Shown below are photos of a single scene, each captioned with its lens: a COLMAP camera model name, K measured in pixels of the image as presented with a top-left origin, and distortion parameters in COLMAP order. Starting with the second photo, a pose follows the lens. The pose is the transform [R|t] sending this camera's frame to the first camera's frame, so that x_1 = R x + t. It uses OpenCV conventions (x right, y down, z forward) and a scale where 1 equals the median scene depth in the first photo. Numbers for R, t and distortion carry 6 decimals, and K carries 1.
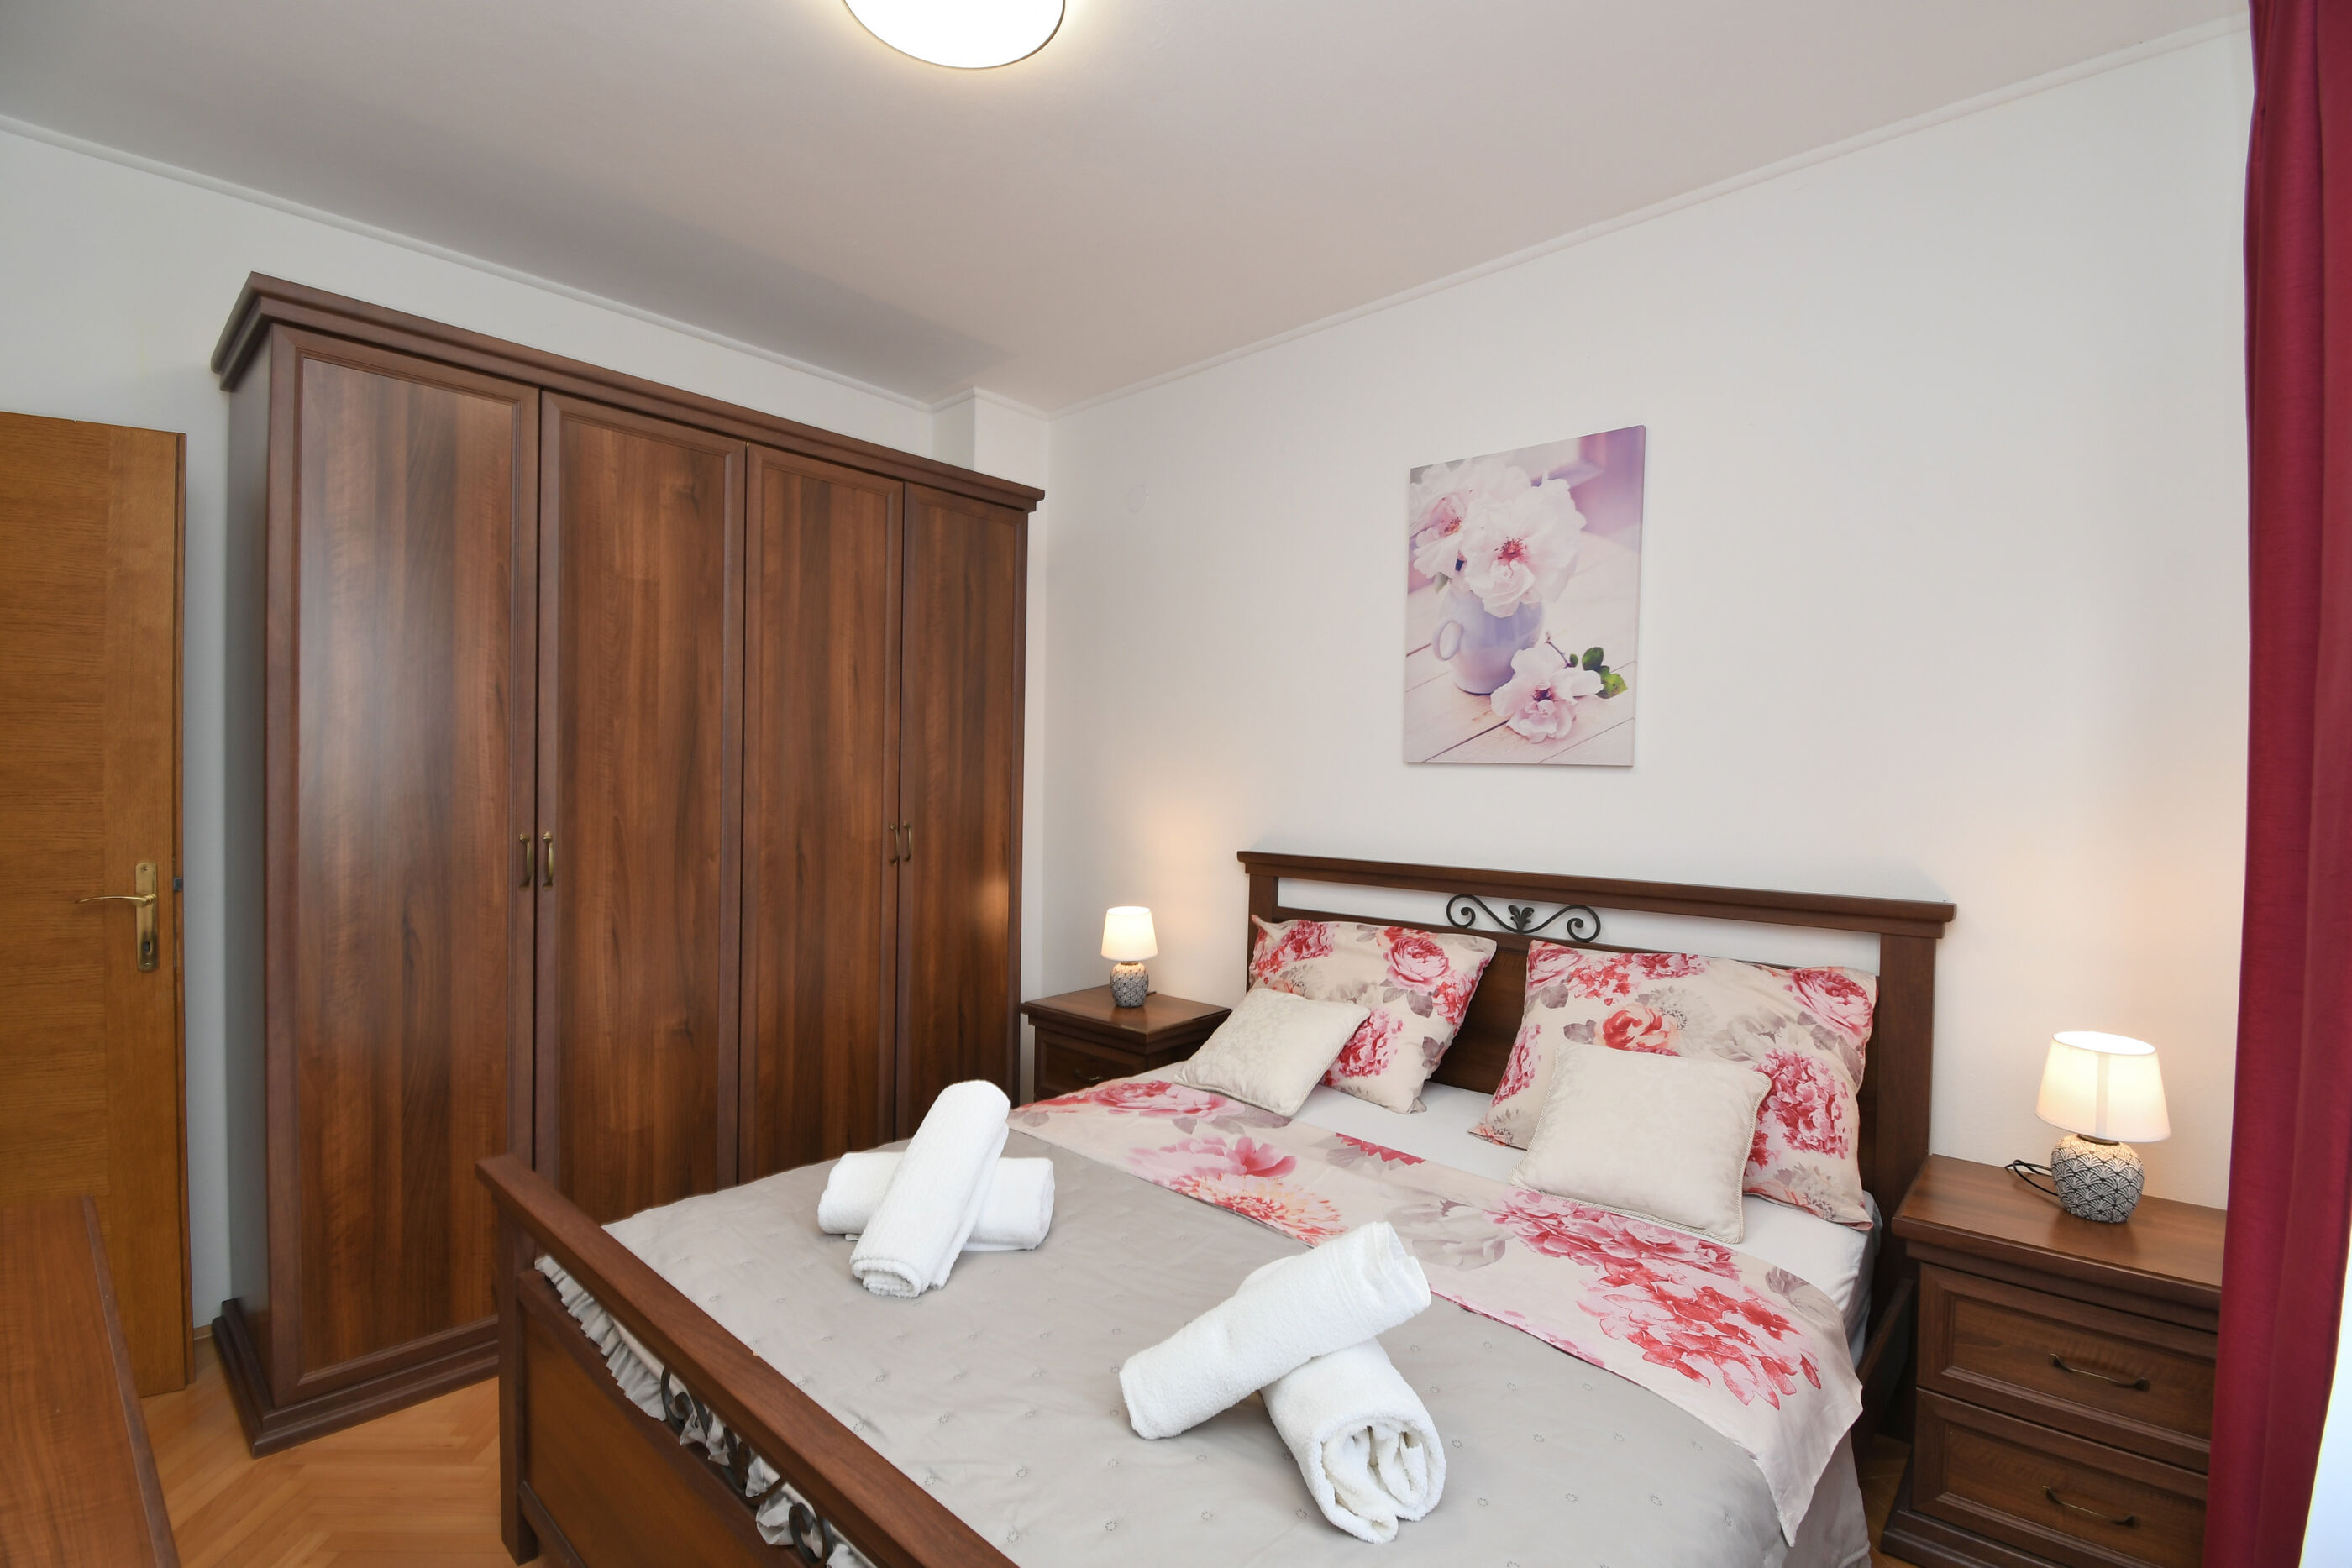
lens RADIAL K [[1034.4, 0, 1173.1], [0, 1034.4, 793.9], [0, 0, 1]] dist [0.012469, -0.019103]
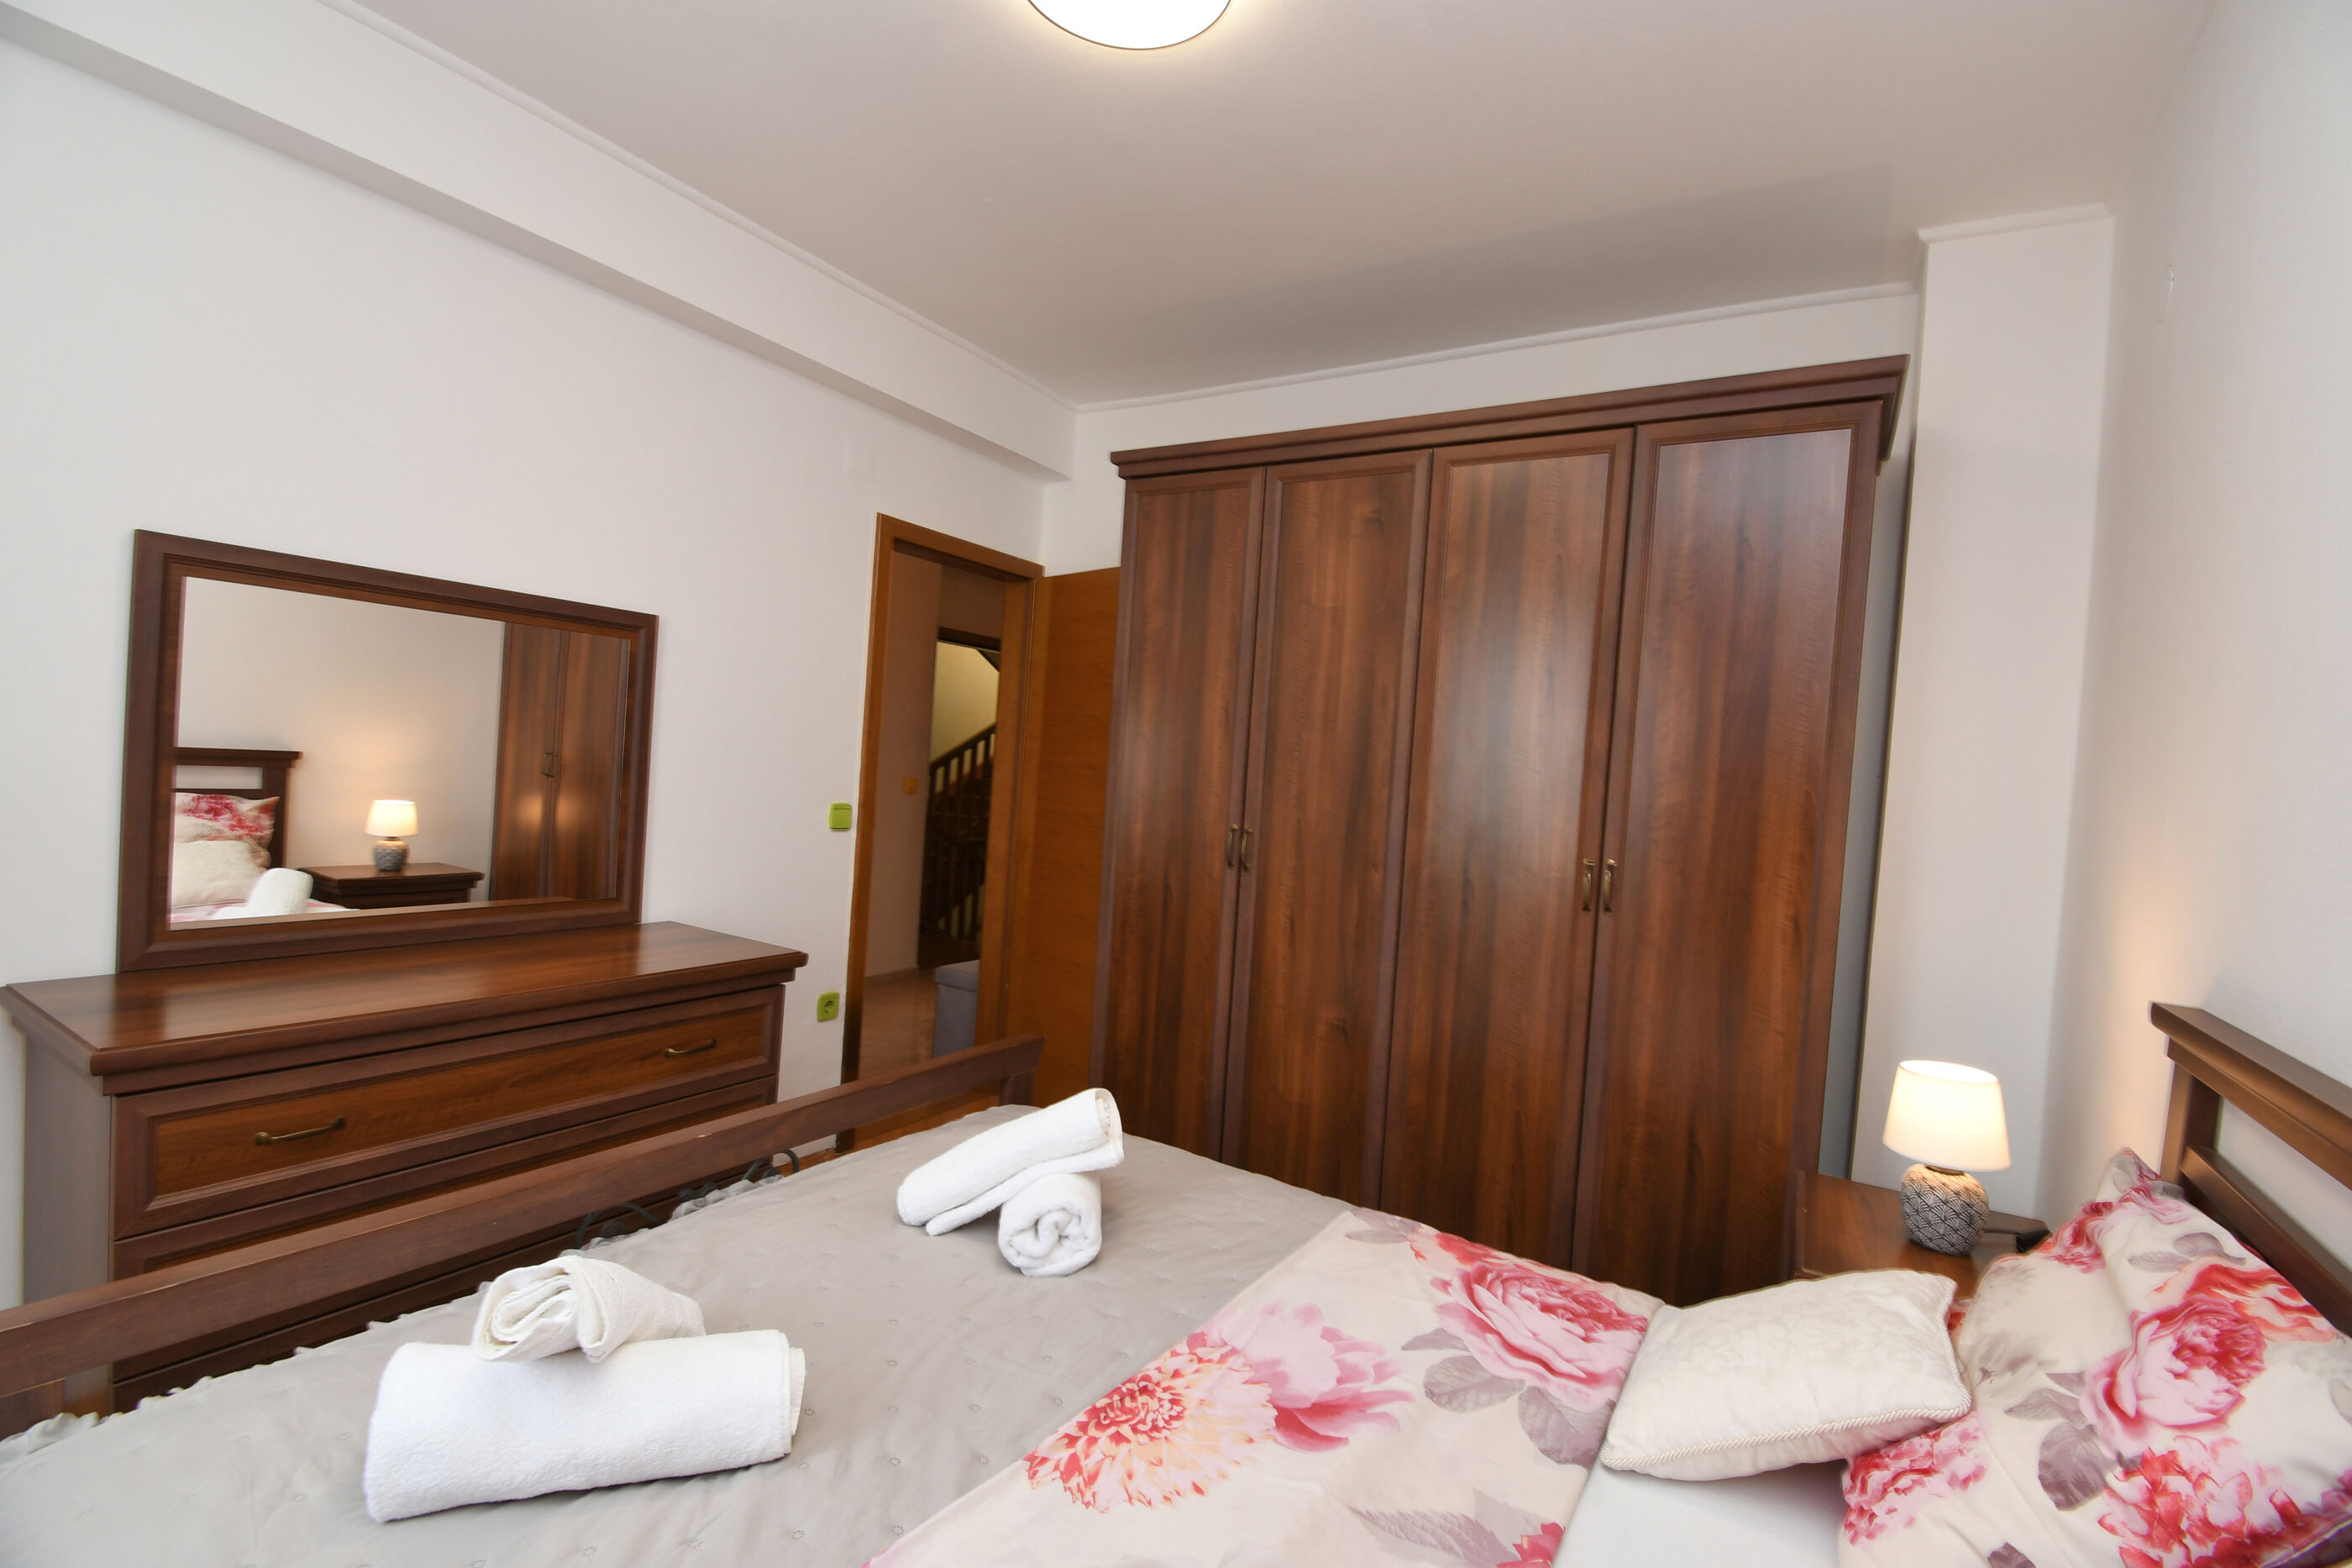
lens RADIAL K [[1034.4, 0, 1176.5], [0, 1034.4, 790.7], [0, 0, 1]] dist [0.012469, -0.019103]
pose [[0.186380, 0.021593, -0.982240, 0.525897], [-0.084642, 0.996394, 0.005843, -0.003367], [0.978825, 0.082050, 0.187536, 0.623125]]
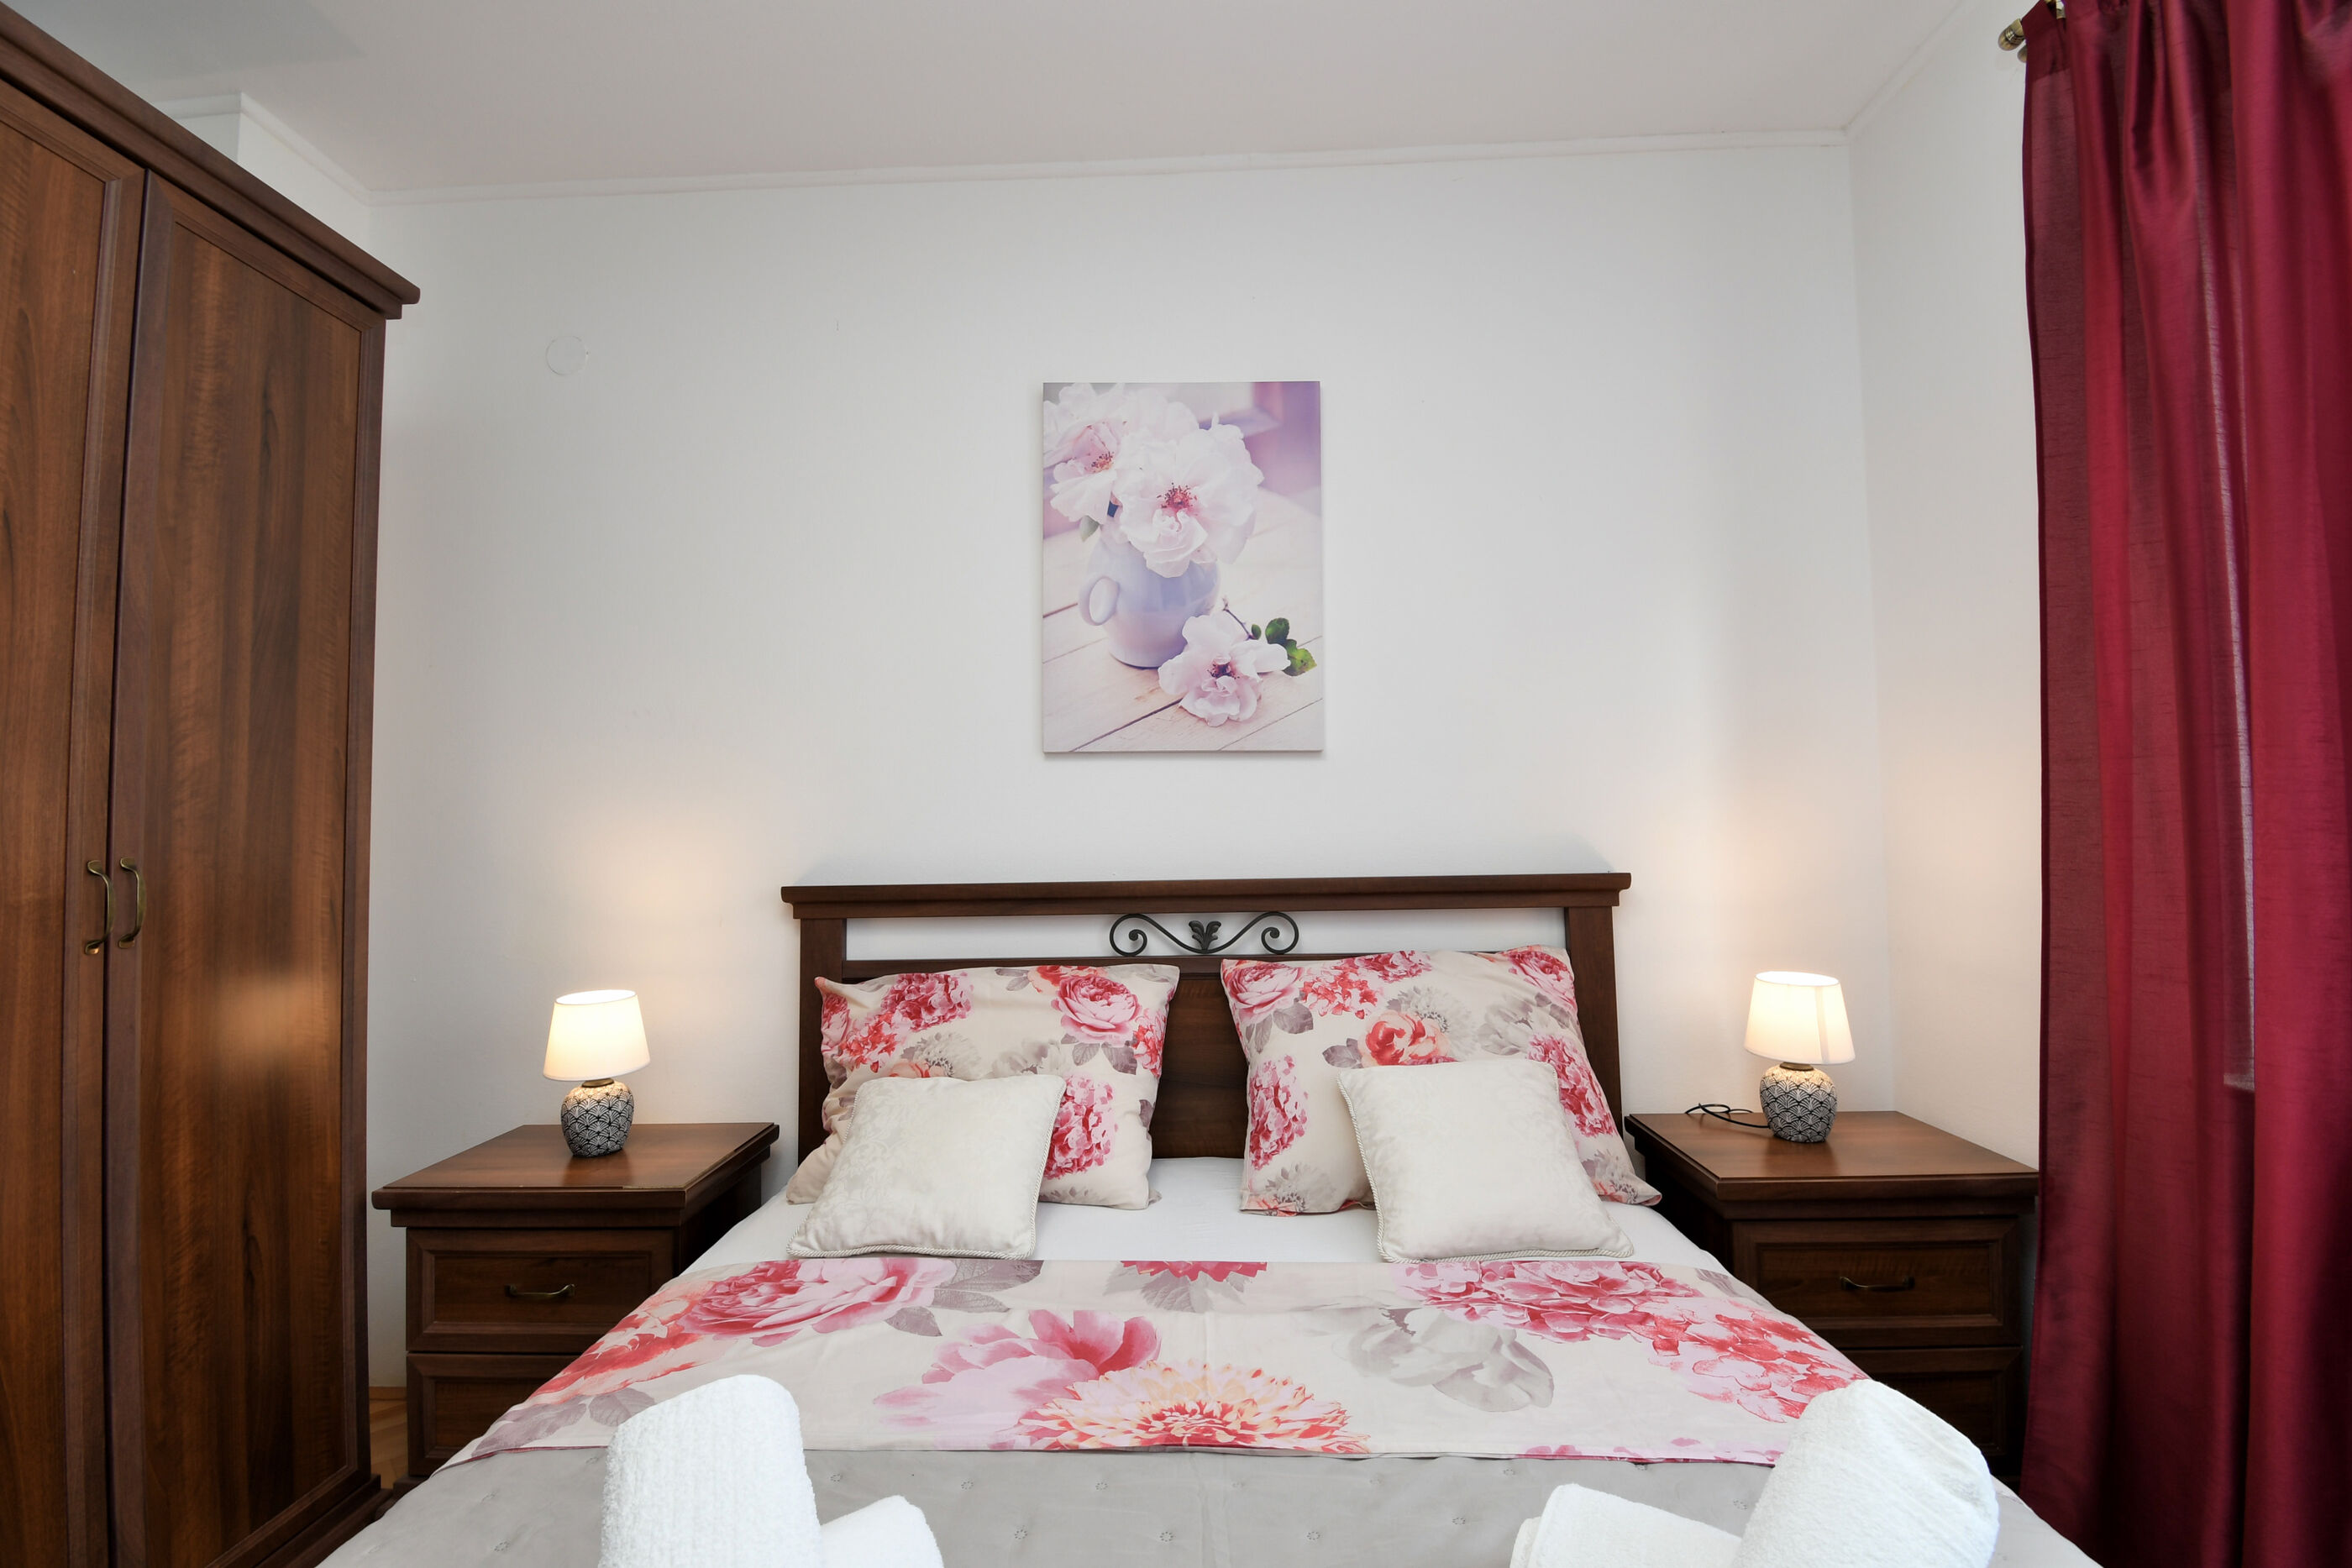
lens RADIAL K [[1034.4, 0, 1177.0], [0, 1034.4, 796.1], [0, 0, 1]] dist [0.012469, -0.019103]
pose [[0.762373, -0.002300, 0.647134, -0.227870], [0.040412, 0.998211, -0.044061, 0.044943], [-0.645875, 0.059743, 0.761102, 0.383489]]
